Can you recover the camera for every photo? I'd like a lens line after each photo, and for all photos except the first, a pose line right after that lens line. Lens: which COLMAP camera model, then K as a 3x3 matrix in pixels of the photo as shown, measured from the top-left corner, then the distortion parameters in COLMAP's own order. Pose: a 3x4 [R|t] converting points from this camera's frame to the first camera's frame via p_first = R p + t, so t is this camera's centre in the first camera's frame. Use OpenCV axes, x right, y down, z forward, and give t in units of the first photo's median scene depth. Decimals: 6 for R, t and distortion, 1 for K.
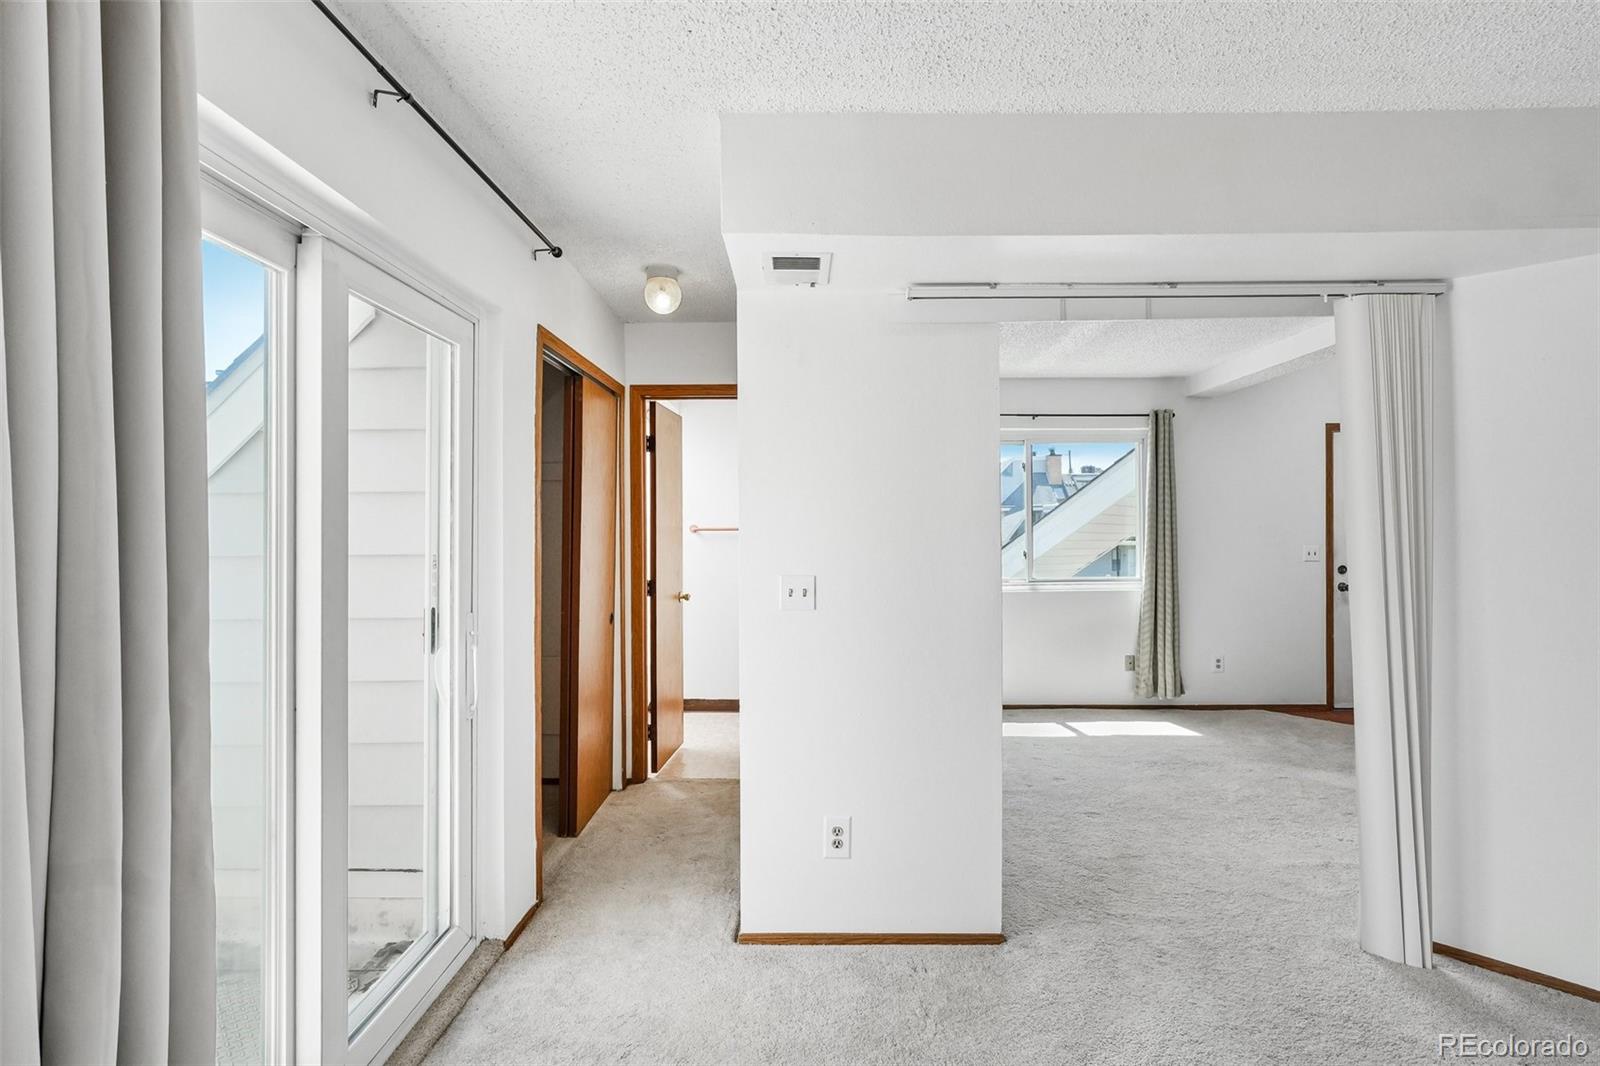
lens RADIAL K [[769.3, 0, 828.6], [0, 769.3, 523.4], [0, 0, 1]] dist [-0.008084, 0.004259]
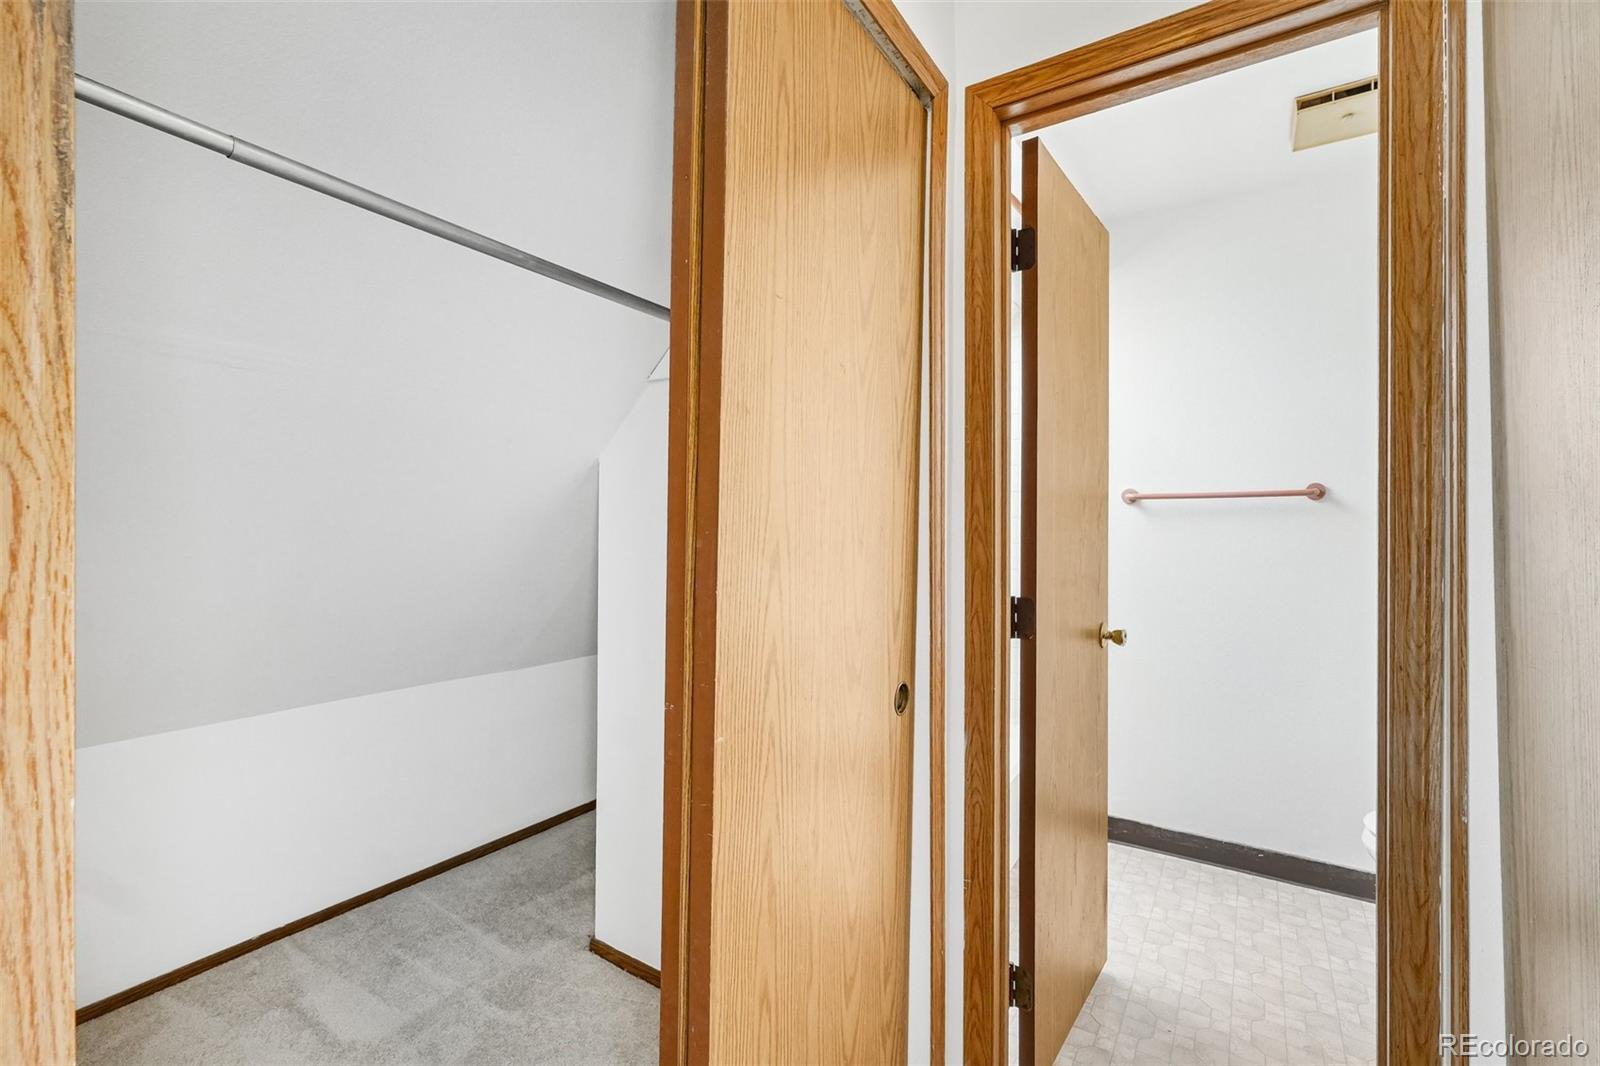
lens RADIAL K [[709.1, 0, 800.5], [0, 709.1, 529.1], [0, 0, 1]] dist [-0.003022, 0.003039]
pose [[0.828763, 0.005847, -0.559570, -0.123492], [-0.004986, 0.999983, 0.003064, 0.039353], [0.559578, 0.000251, 0.828778, 0.640942]]
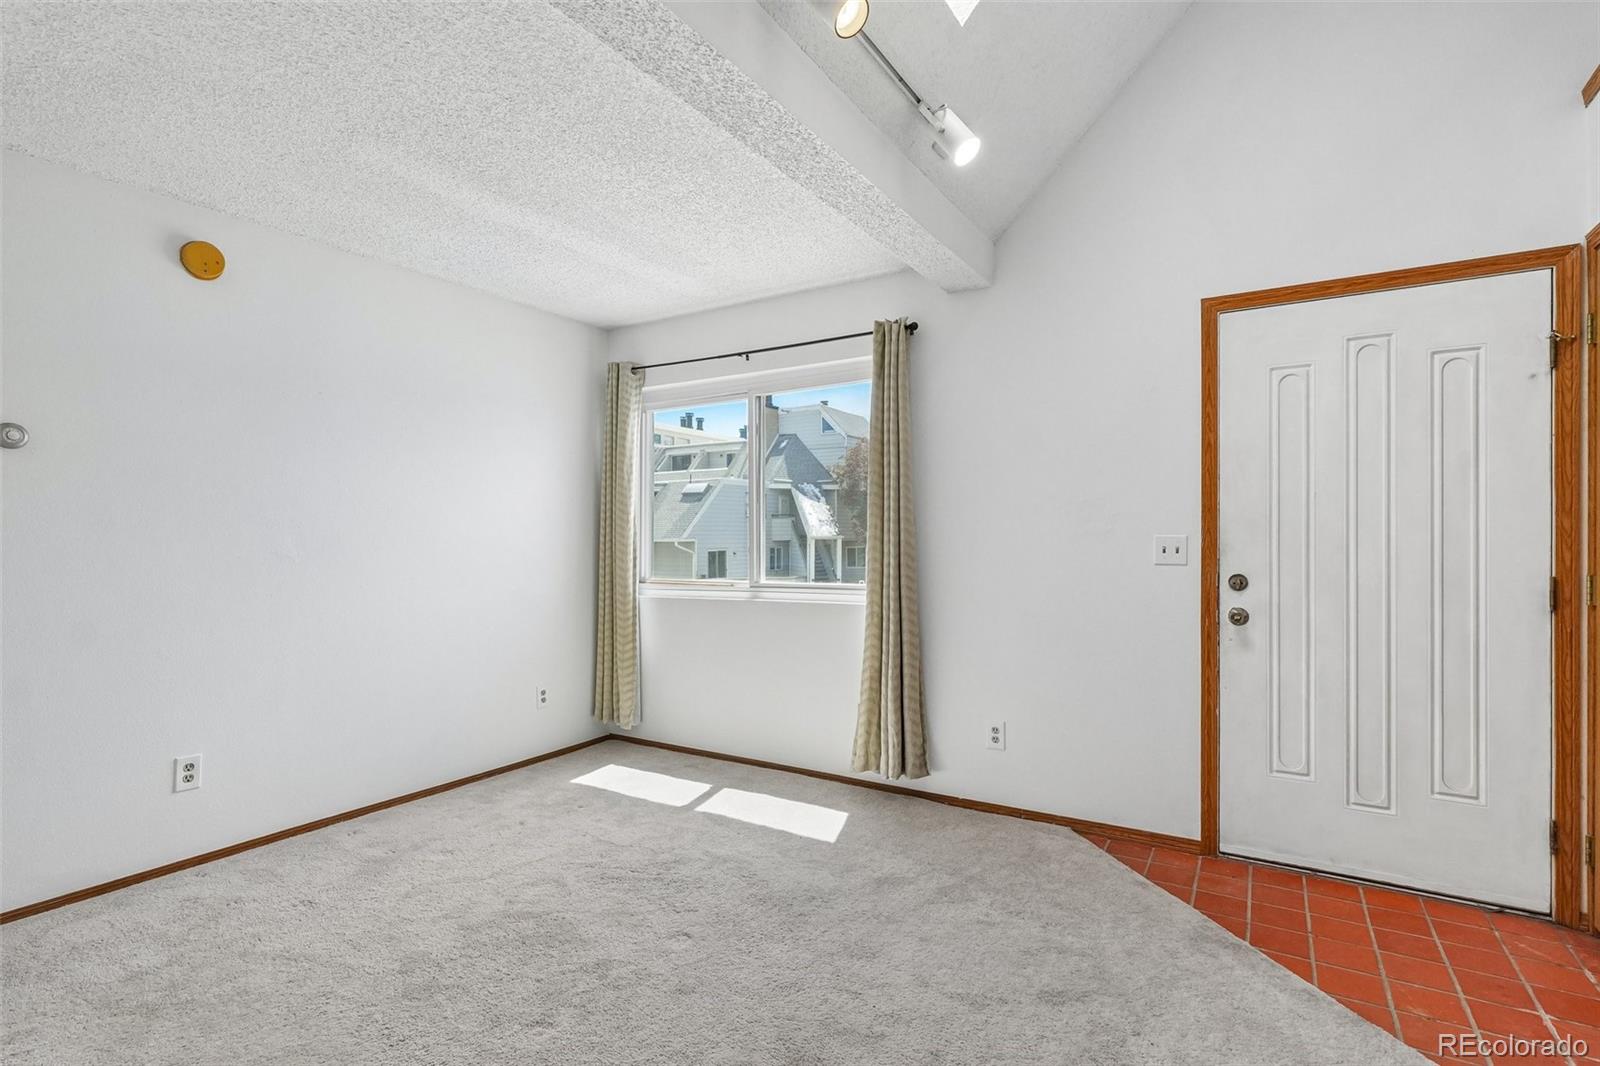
lens RADIAL K [[769.3, 0, 817.0], [0, 769.3, 538.9], [0, 0, 1]] dist [-0.008084, 0.004259]
pose [[0.845710, 0.000030, -0.533643, 1.013007], [0.003531, 0.999978, 0.005652, 0.039109], [0.533631, -0.006665, 0.845691, 0.604092]]
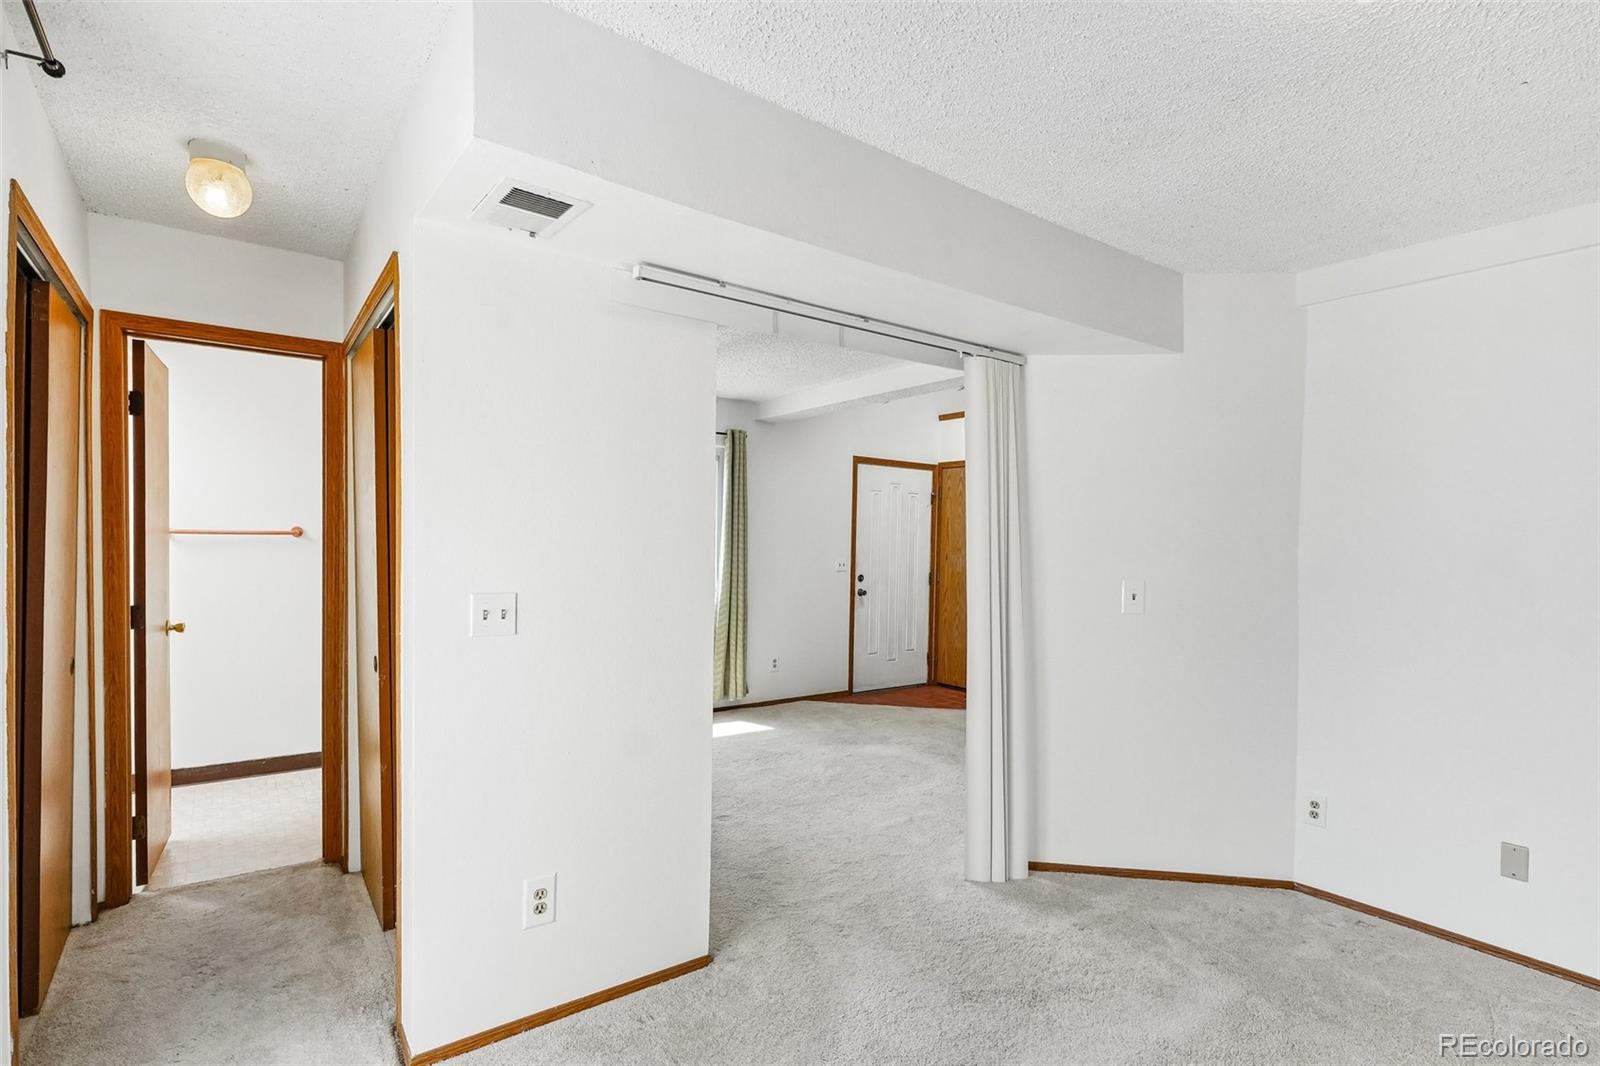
lens RADIAL K [[769.3, 0, 830.1], [0, 769.3, 560.4], [0, 0, 1]] dist [-0.008084, 0.004259]
pose [[0.794910, 0.003095, 0.606720, -0.154856], [-0.023332, 0.999403, 0.025472, 0.003082], [-0.606279, -0.034404, 0.794507, 0.092389]]
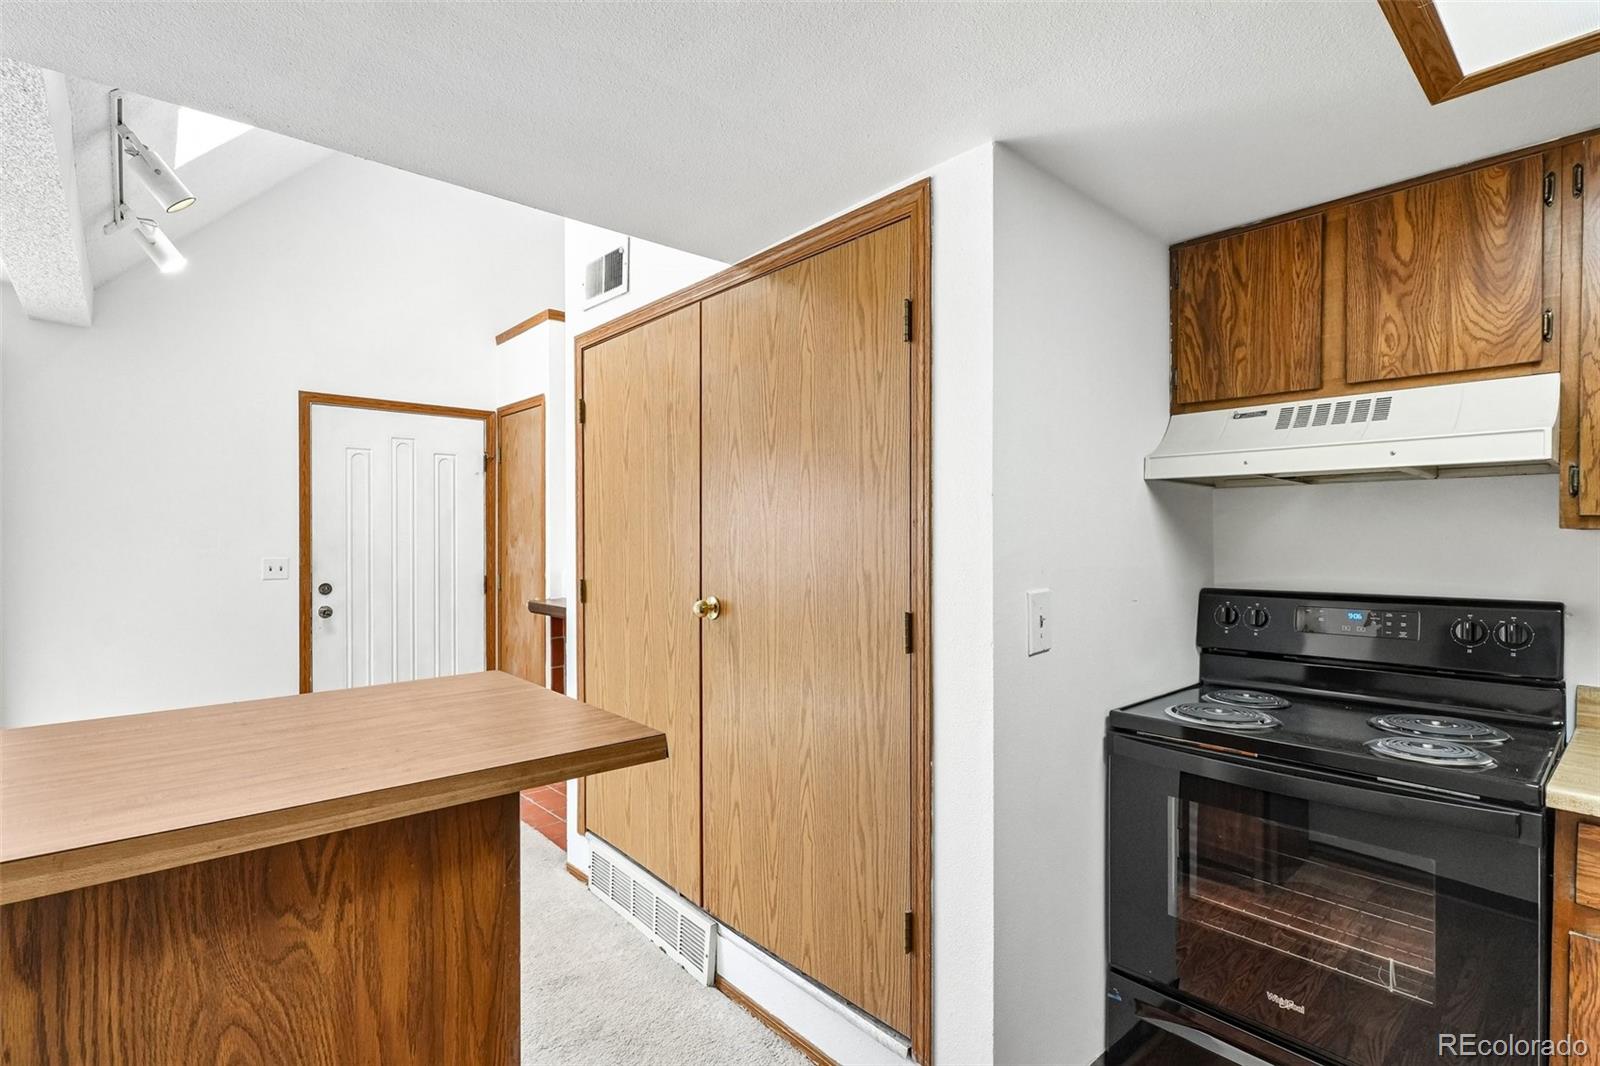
lens RADIAL K [[769.3, 0, 791.0], [0, 769.3, 542.0], [0, 0, 1]] dist [-0.008084, 0.004259]
pose [[0.764895, -0.004574, 0.644138, 0.767494], [-0.004648, 0.999910, 0.012619, 0.003244], [-0.644138, -0.012647, 0.764805, 0.187432]]
